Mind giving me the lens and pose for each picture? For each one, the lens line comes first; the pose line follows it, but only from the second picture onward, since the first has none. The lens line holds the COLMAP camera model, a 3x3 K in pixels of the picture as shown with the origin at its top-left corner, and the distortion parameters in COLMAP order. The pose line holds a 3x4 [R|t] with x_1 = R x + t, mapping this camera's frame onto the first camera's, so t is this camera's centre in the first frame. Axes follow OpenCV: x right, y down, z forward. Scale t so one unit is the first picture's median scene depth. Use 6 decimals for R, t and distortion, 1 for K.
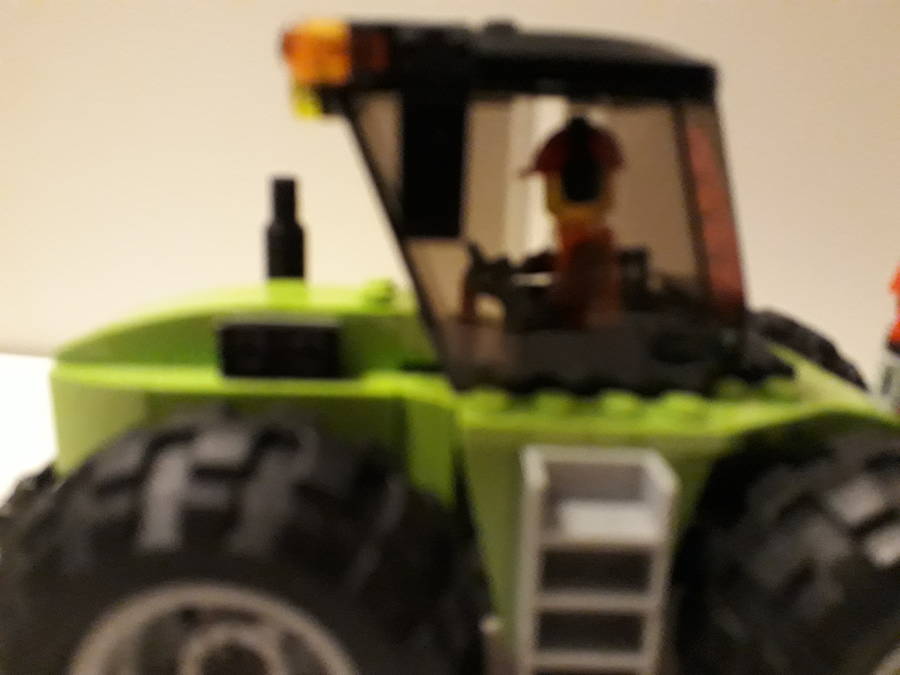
lens RADIAL K [[690.8, 0, 441.5], [0, 690.8, 351.4], [0, 0, 1]] dist [-0.010574, -0.006950]
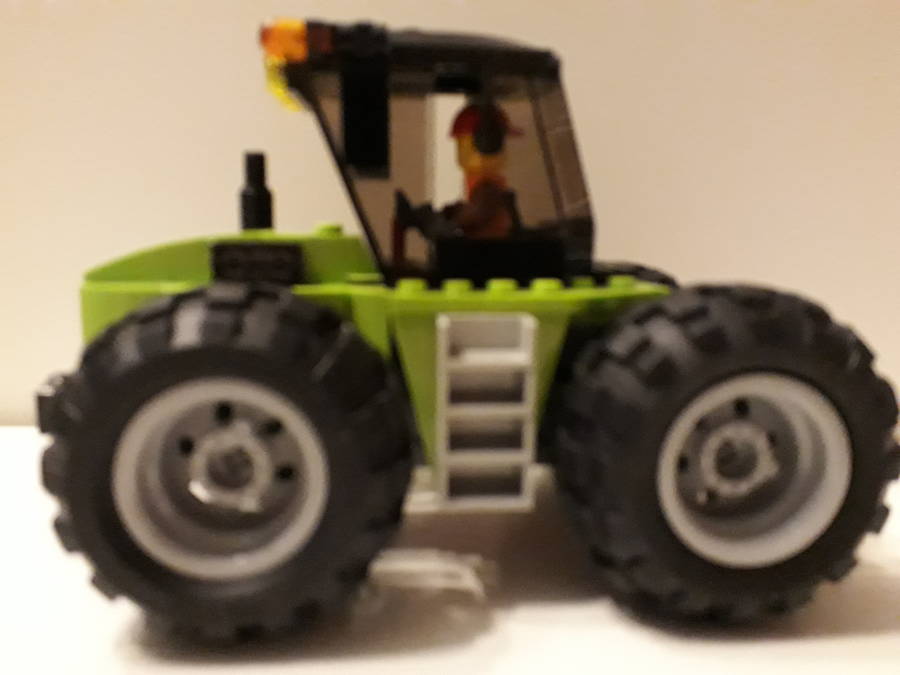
lens RADIAL K [[705.9, 0, 450.0], [0, 705.9, 337.5], [0, 0, 1]] dist [0.002657, 0.000305]
pose [[0.996511, -0.033157, 0.076595, 0.032264], [0.040270, 0.994826, -0.093276, 0.303135], [-0.073106, 0.096035, 0.992690, -0.409009]]
